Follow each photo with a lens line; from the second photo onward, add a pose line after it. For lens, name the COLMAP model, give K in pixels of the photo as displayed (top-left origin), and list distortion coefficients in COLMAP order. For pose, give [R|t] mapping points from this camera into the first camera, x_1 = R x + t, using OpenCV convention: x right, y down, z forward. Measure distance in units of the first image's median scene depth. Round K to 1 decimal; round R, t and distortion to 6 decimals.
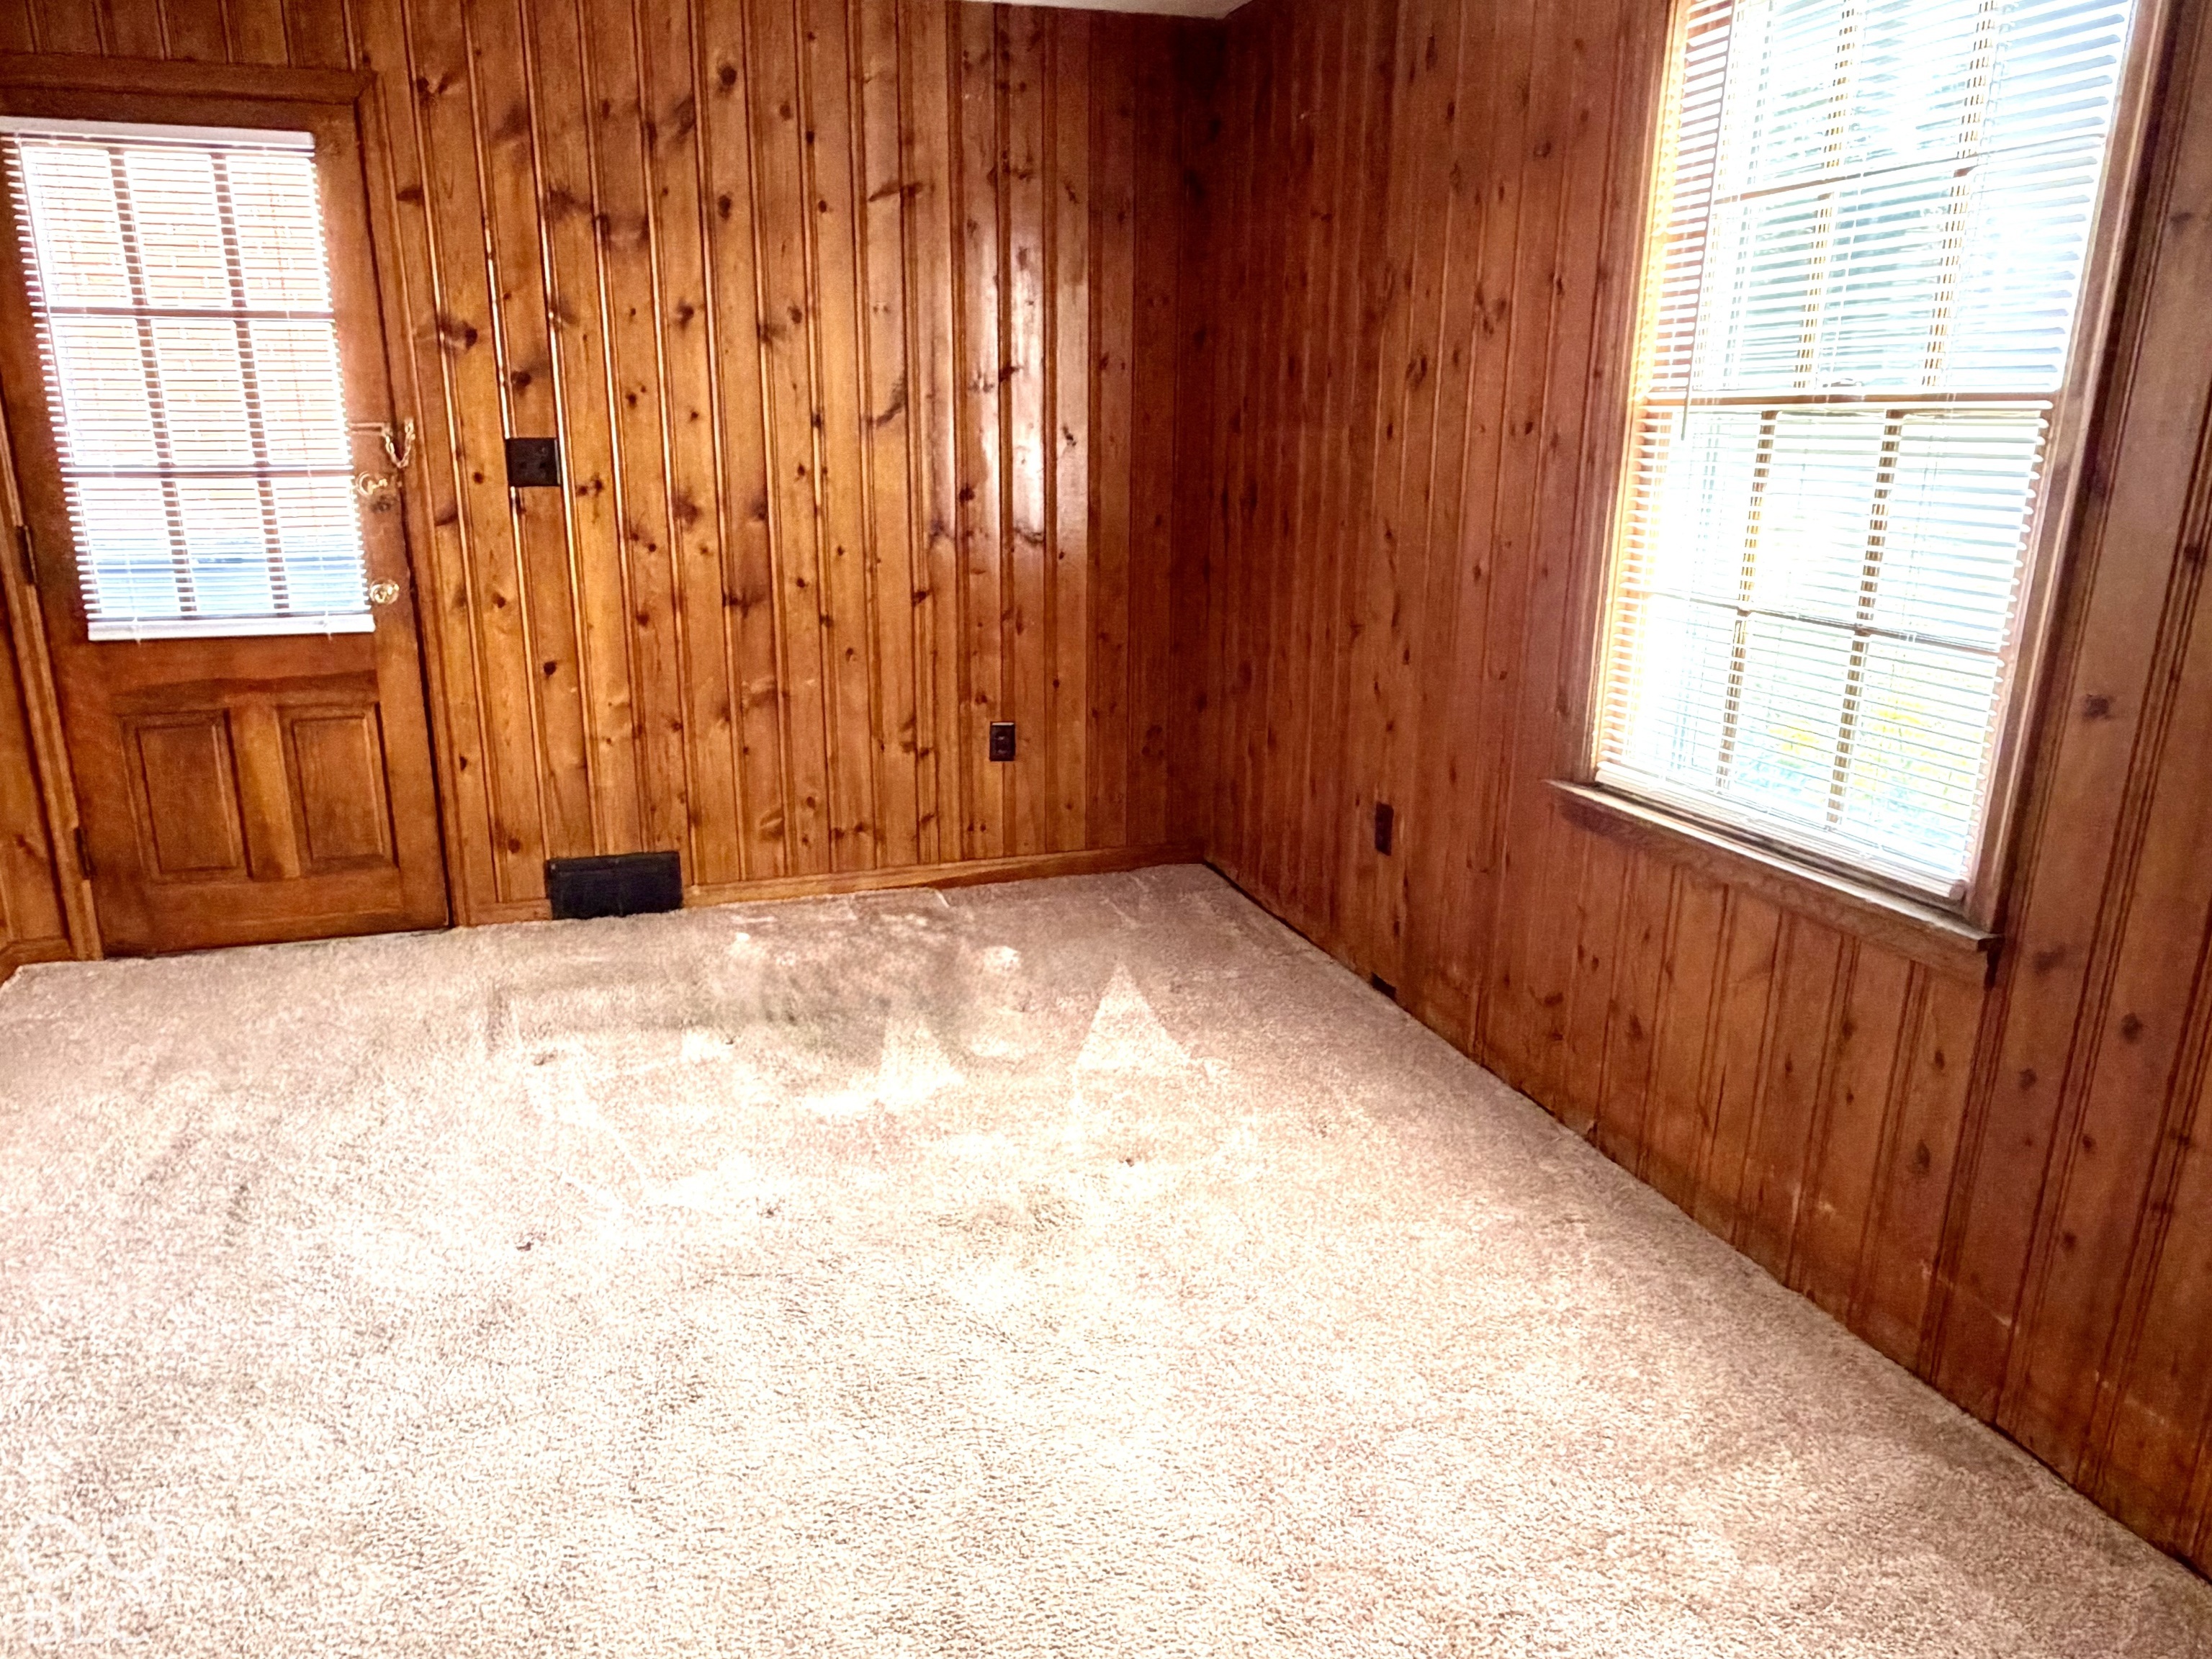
lens RADIAL K [[1527.0, 0, 1105.1], [0, 1527.0, 844.7], [0, 0, 1]] dist [-0.024474, 0.004205]
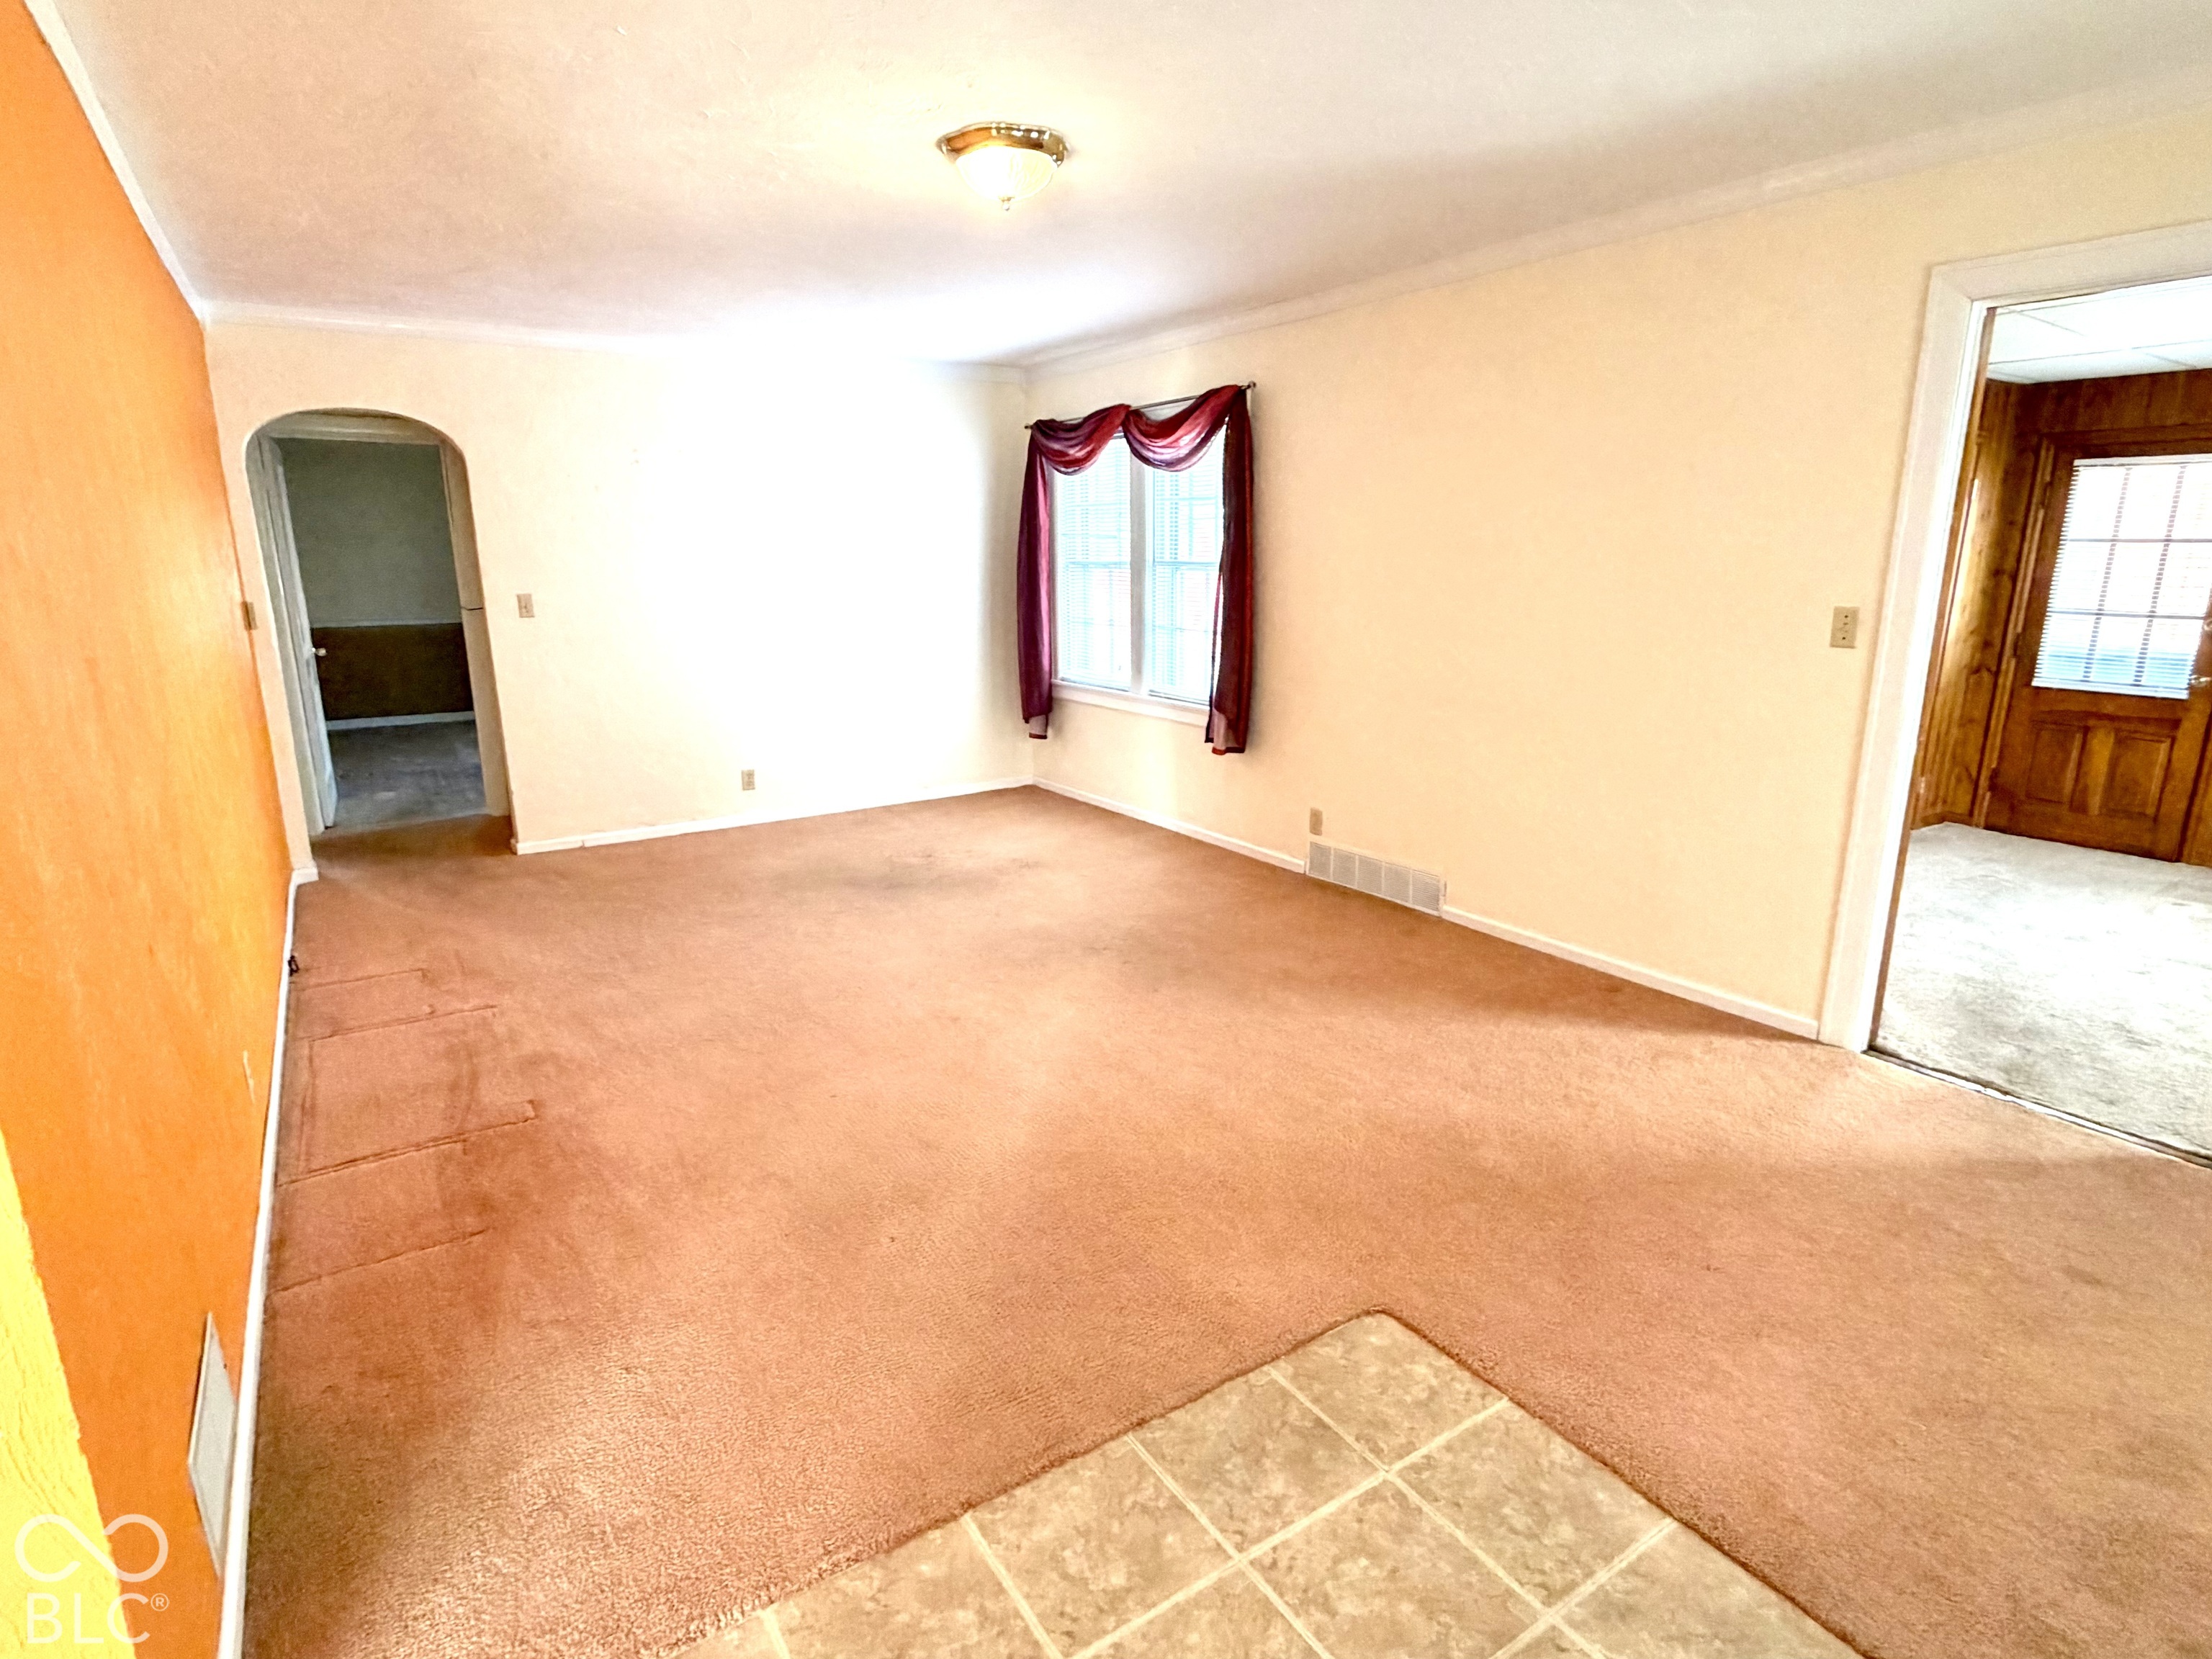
lens RADIAL K [[1154.8, 0, 1096.3], [0, 1154.8, 829.6], [0, 0, 1]] dist [-0.003013, -0.000798]
pose [[0.261886, 0.224783, -0.938557, 0.580838], [-0.274243, 0.949741, 0.150939, 0.180243], [0.925314, 0.217864, 0.310369, -0.723170]]
